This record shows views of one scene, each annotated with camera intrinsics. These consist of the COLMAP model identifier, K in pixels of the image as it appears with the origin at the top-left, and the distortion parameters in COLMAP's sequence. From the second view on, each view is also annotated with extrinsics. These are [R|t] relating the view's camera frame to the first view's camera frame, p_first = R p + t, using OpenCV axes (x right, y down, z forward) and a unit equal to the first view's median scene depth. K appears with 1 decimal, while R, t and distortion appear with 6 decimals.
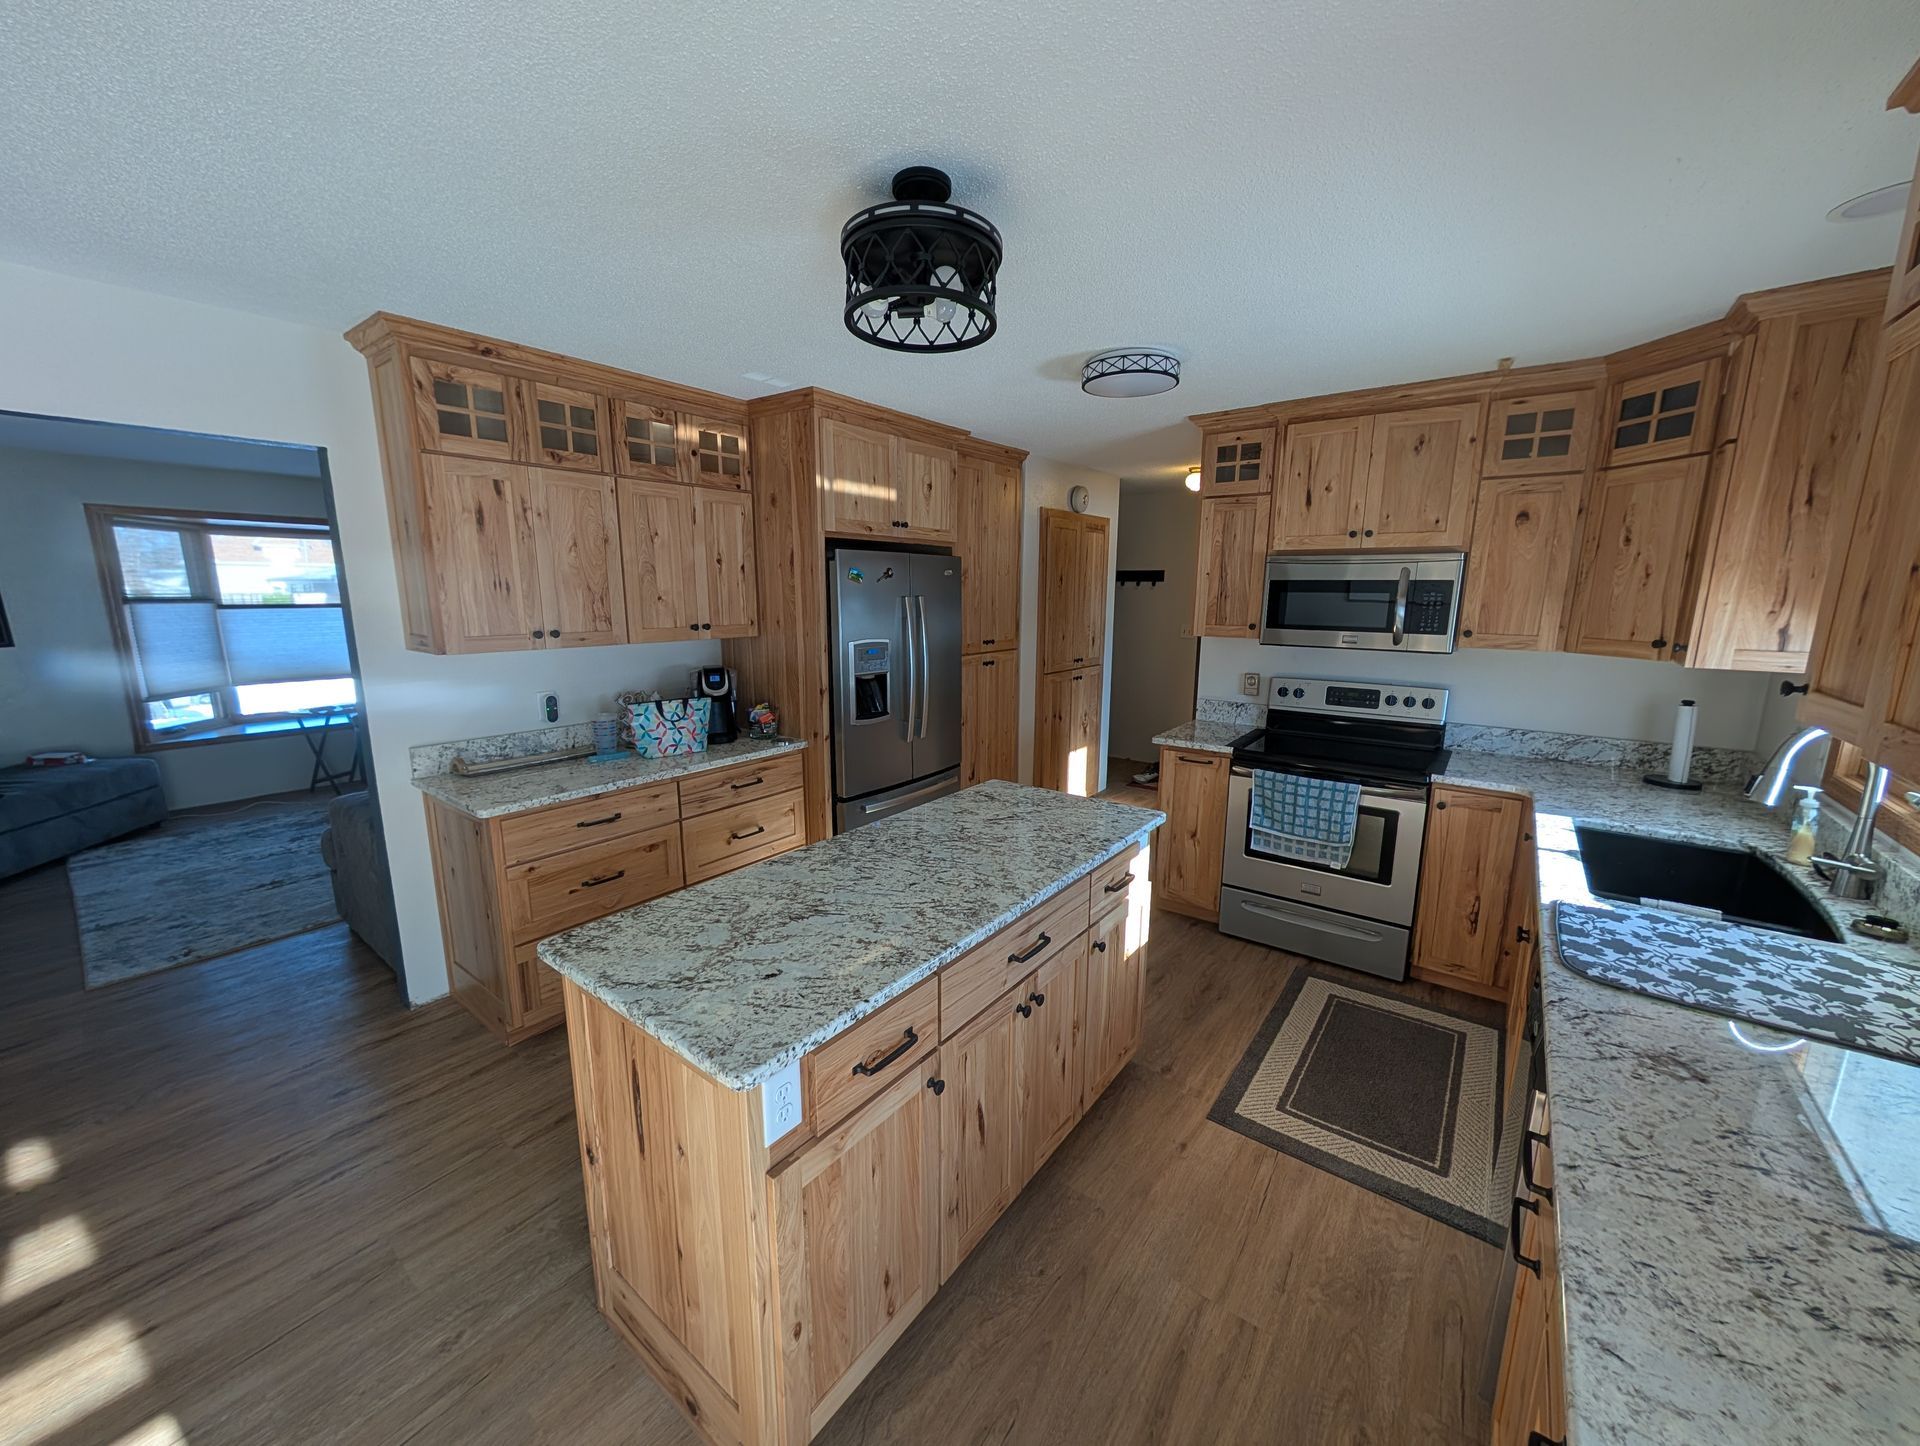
lens RADIAL K [[722.6, 0, 960.8], [0, 722.6, 724.5], [0, 0, 1]] dist [-0.002324, -0.000165]
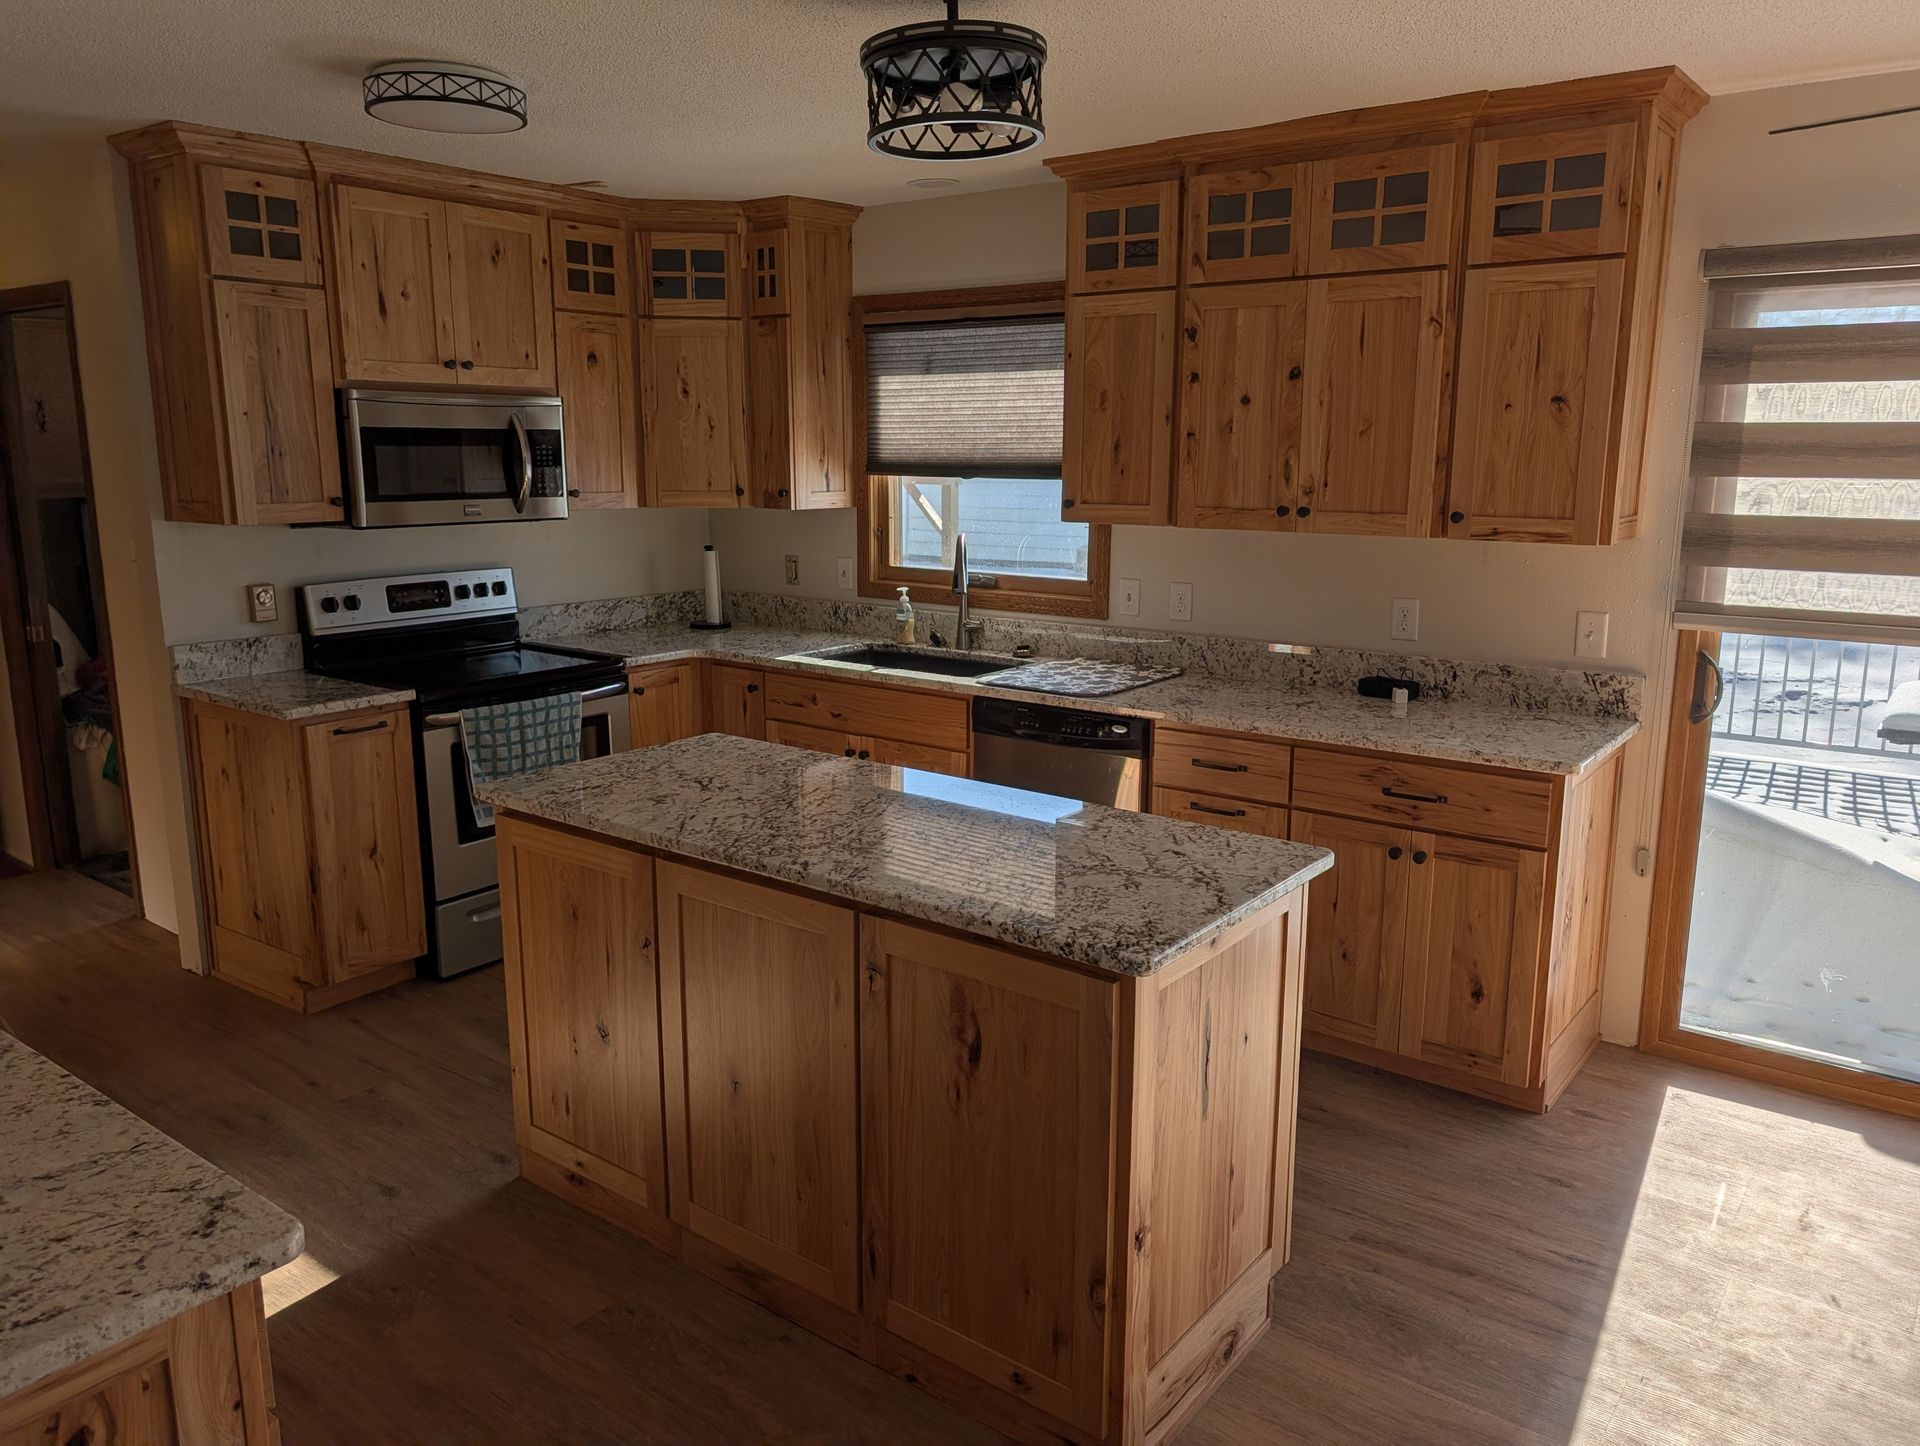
lens RADIAL K [[1379.7, 0, 960.9], [0, 1379.7, 720.0], [0, 0, 1]] dist [0.001557, 0.000764]
pose [[0.000223, -0.202937, 0.979192, -0.958424], [0.180147, 0.963180, 0.199577, -0.114674], [-0.983640, 0.176354, 0.036773, 0.559926]]
